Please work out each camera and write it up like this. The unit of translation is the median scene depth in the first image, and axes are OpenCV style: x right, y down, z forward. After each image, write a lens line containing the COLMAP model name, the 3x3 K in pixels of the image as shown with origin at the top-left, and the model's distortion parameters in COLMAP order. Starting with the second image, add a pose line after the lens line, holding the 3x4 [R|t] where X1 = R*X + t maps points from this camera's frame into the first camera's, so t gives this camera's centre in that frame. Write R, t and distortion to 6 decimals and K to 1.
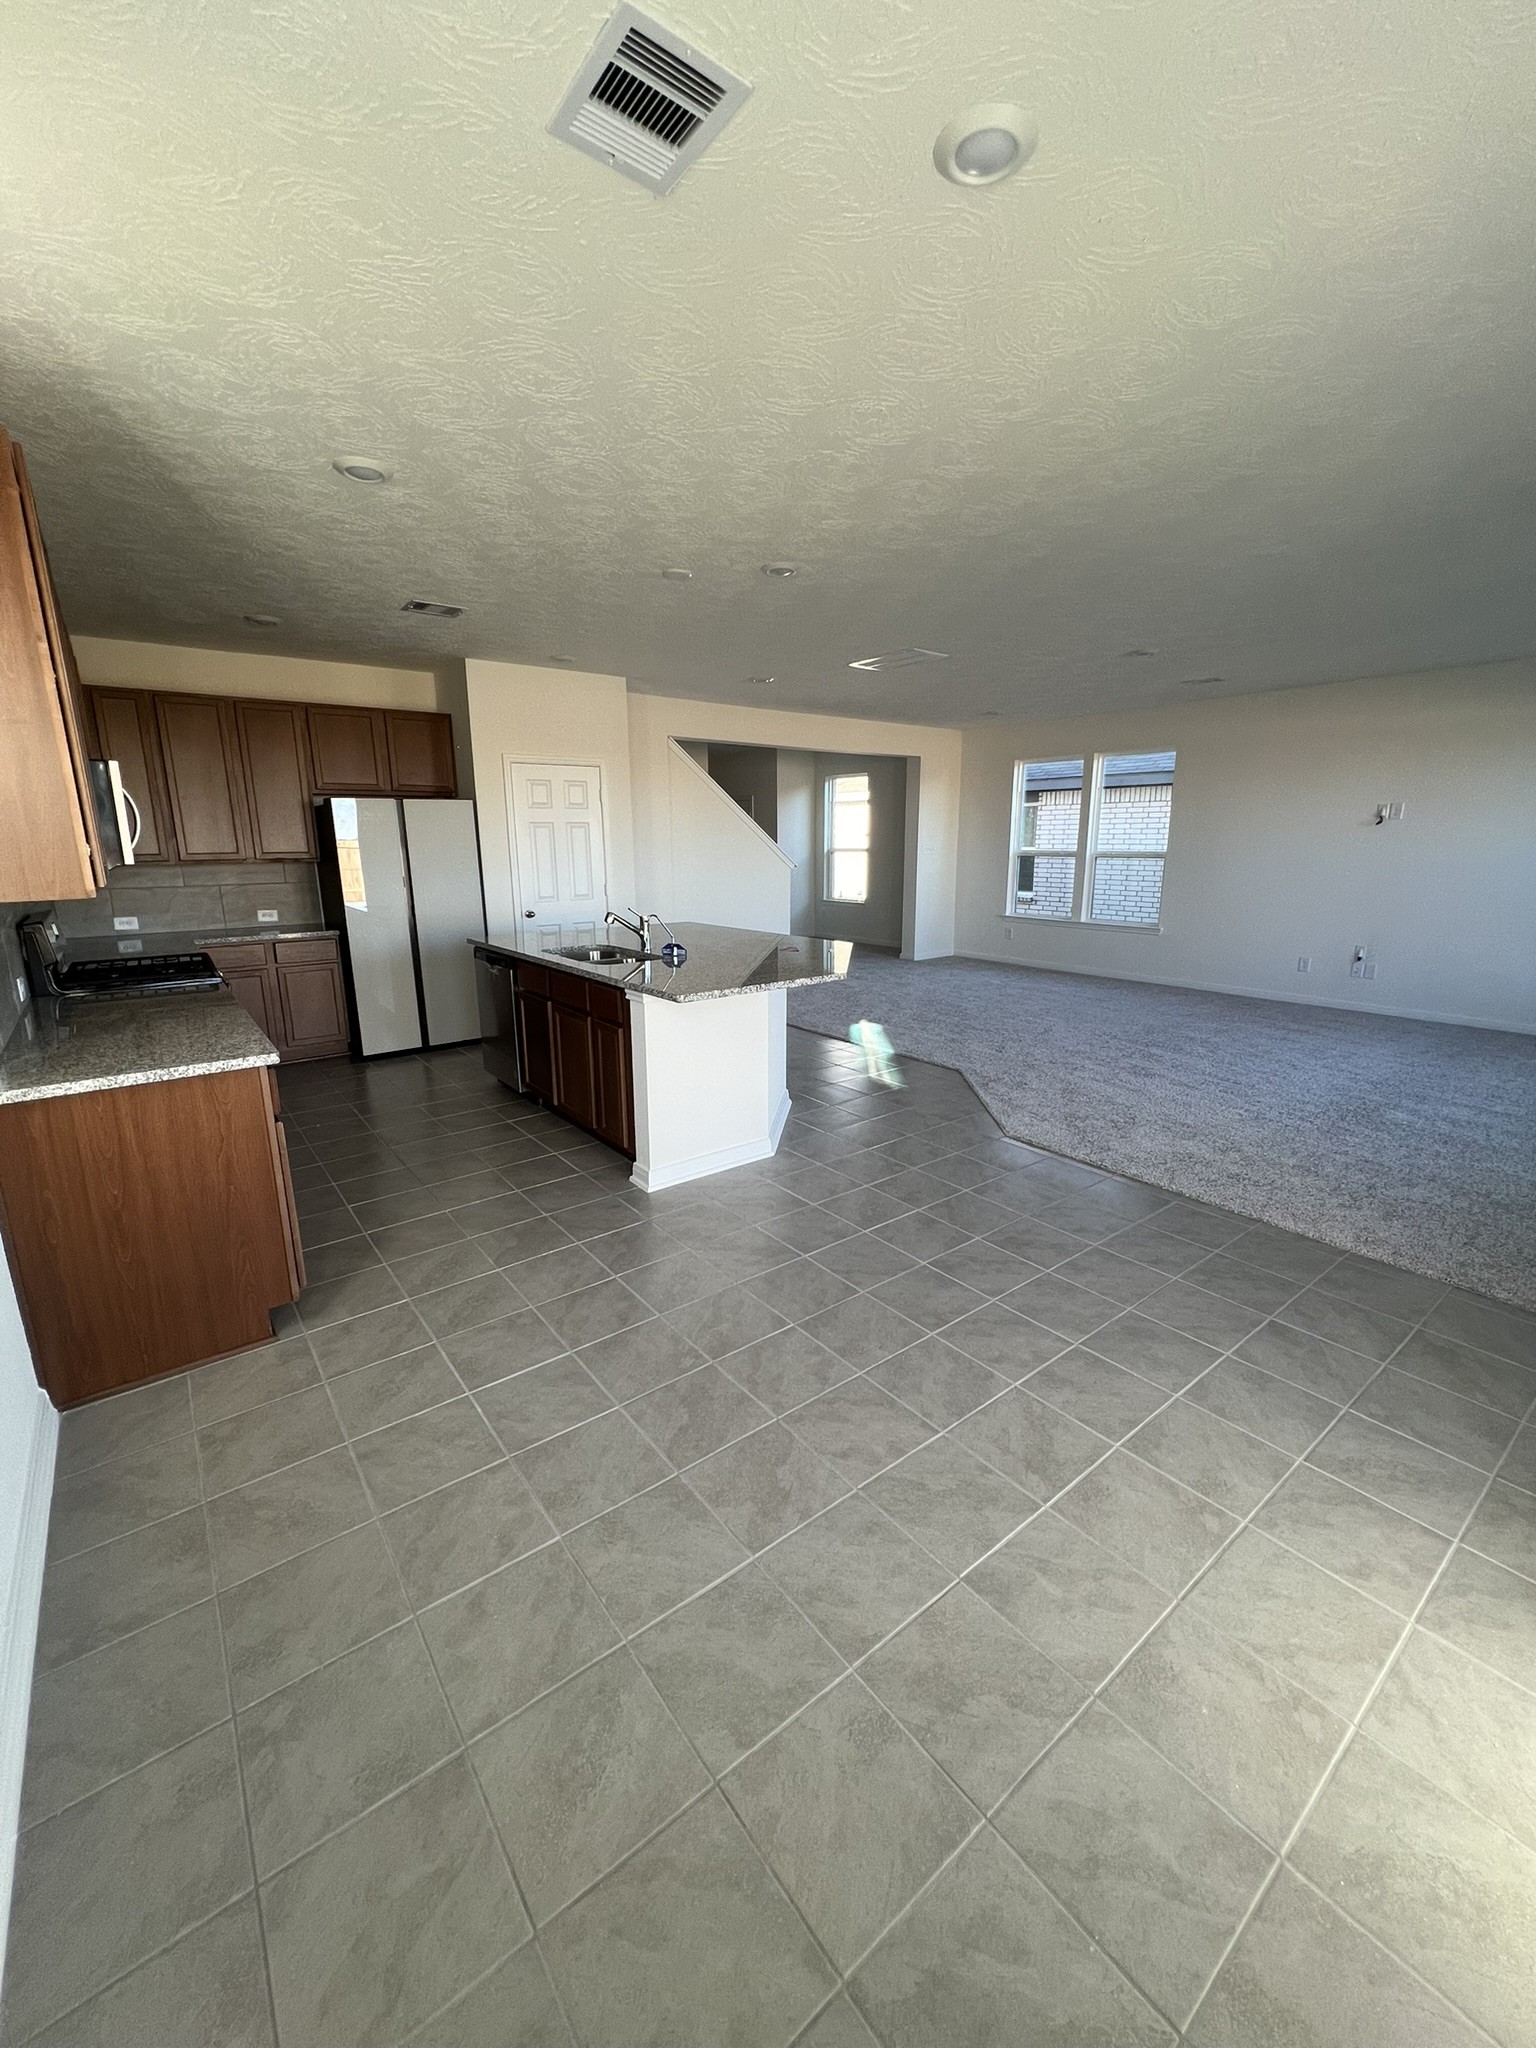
lens RADIAL K [[820.3, 0, 770.6], [0, 820.3, 1024.1], [0, 0, 1]] dist [0.004438, 0.000066]
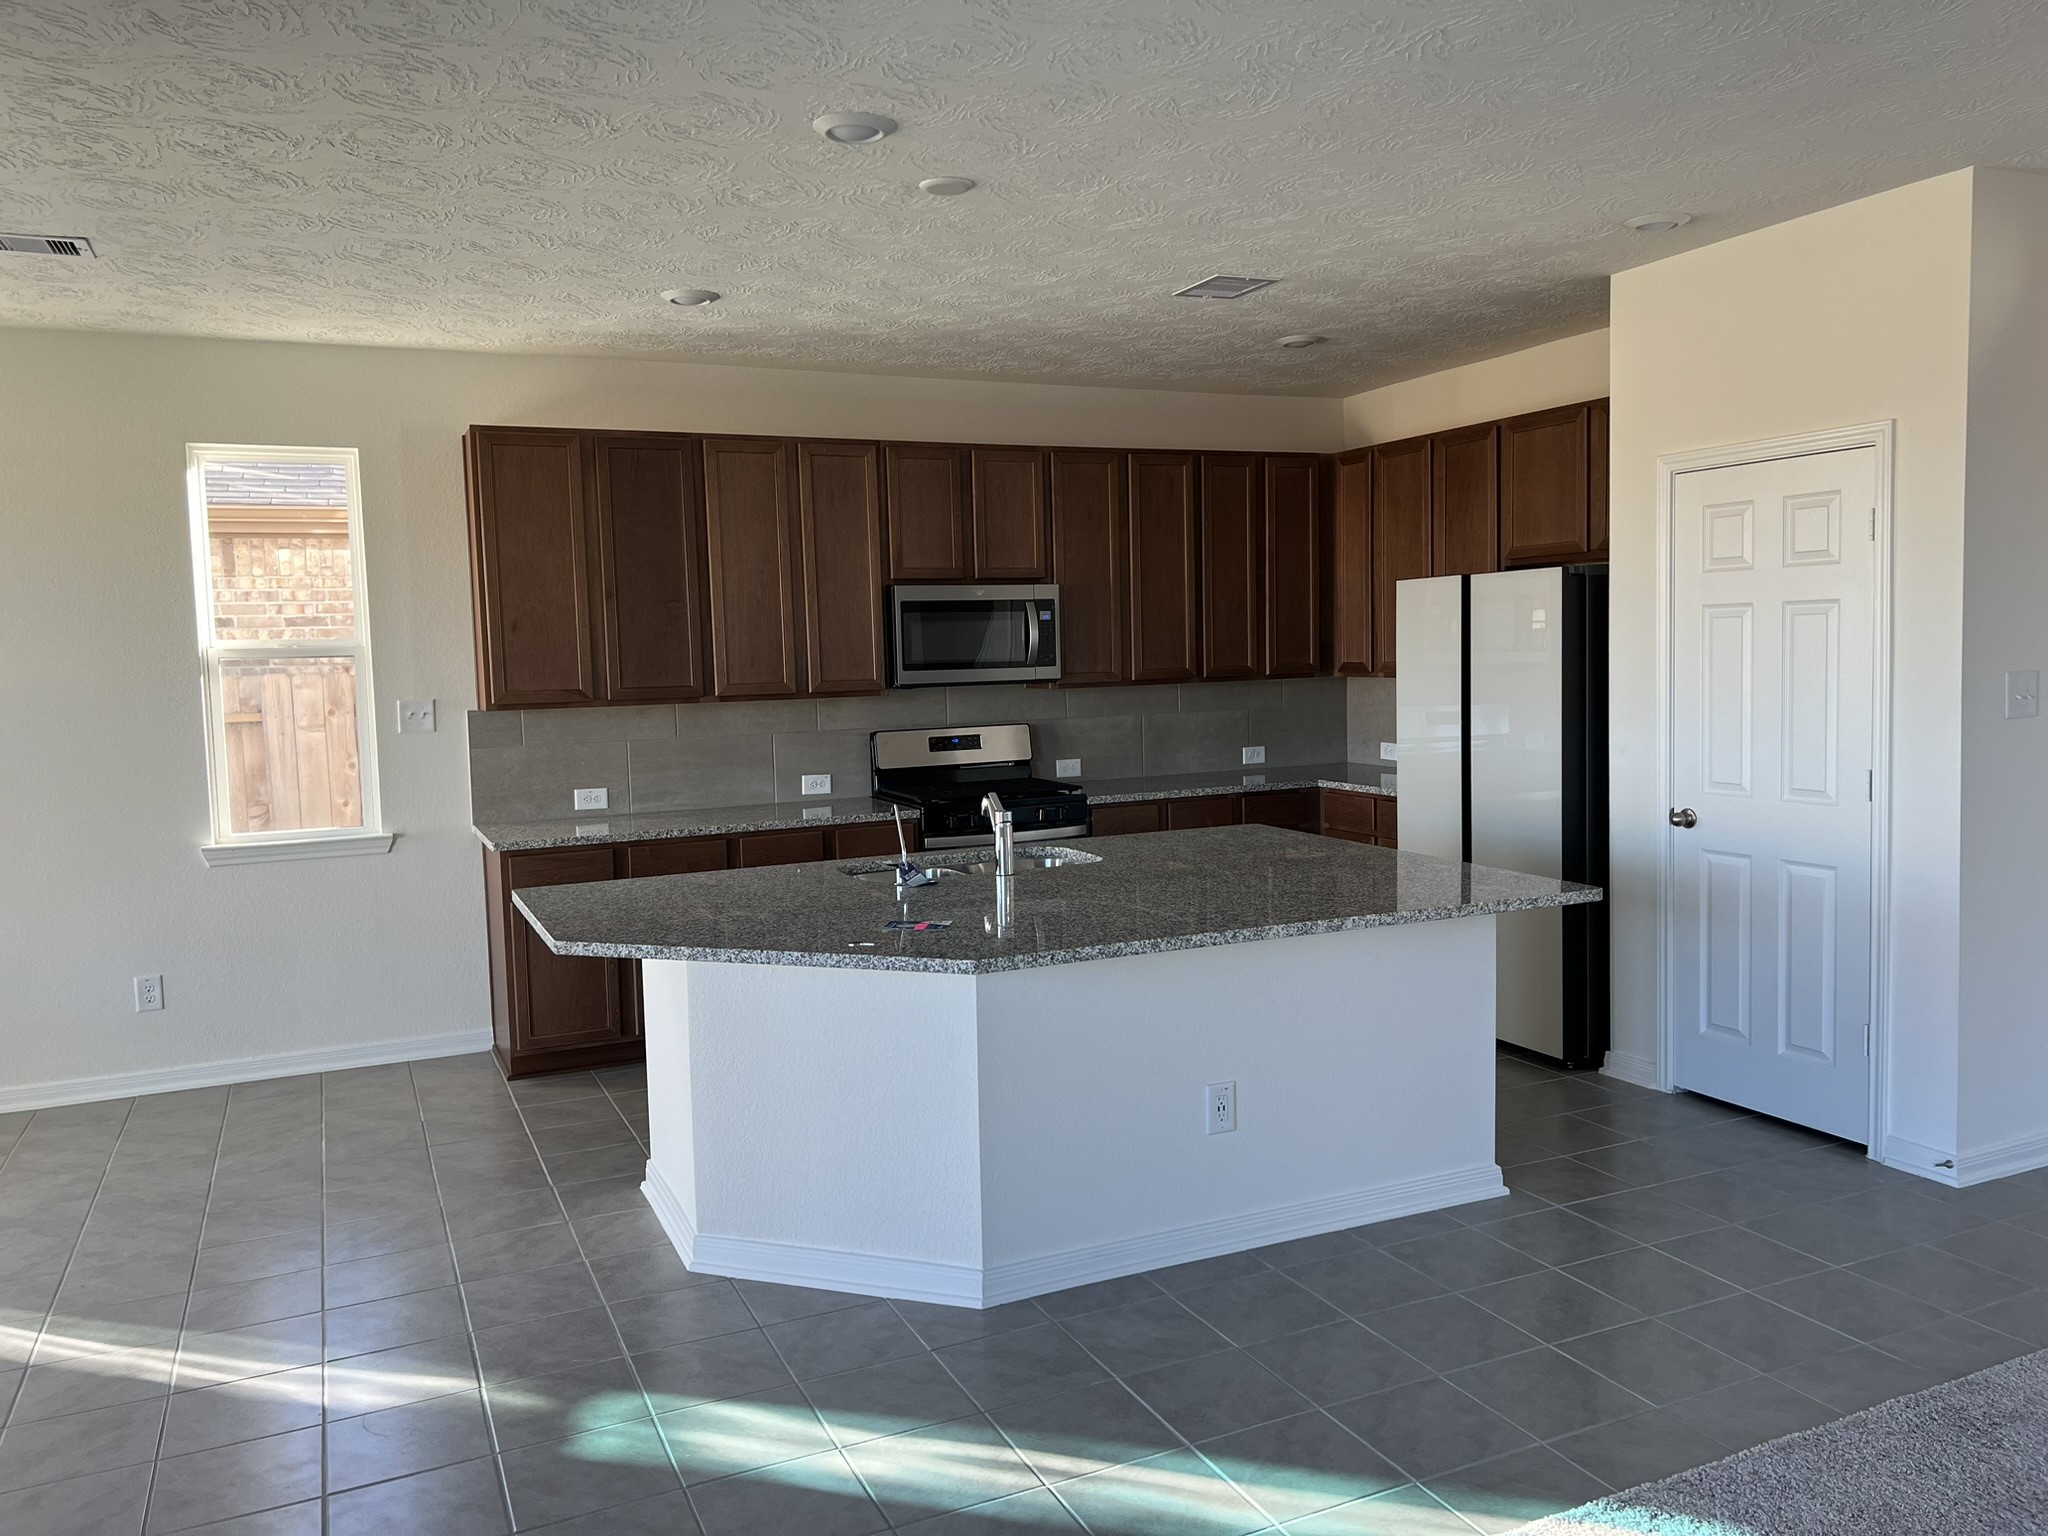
lens RADIAL K [[1512.5, 0, 1022.1], [0, 1512.5, 765.4], [0, 0, 1]] dist [-0.001844, -0.004790]
pose [[-0.218064, 0.080692, -0.972593, 0.674428], [-0.194398, 0.973014, 0.124313, -0.241334], [0.956377, 0.216179, -0.196493, 1.036343]]
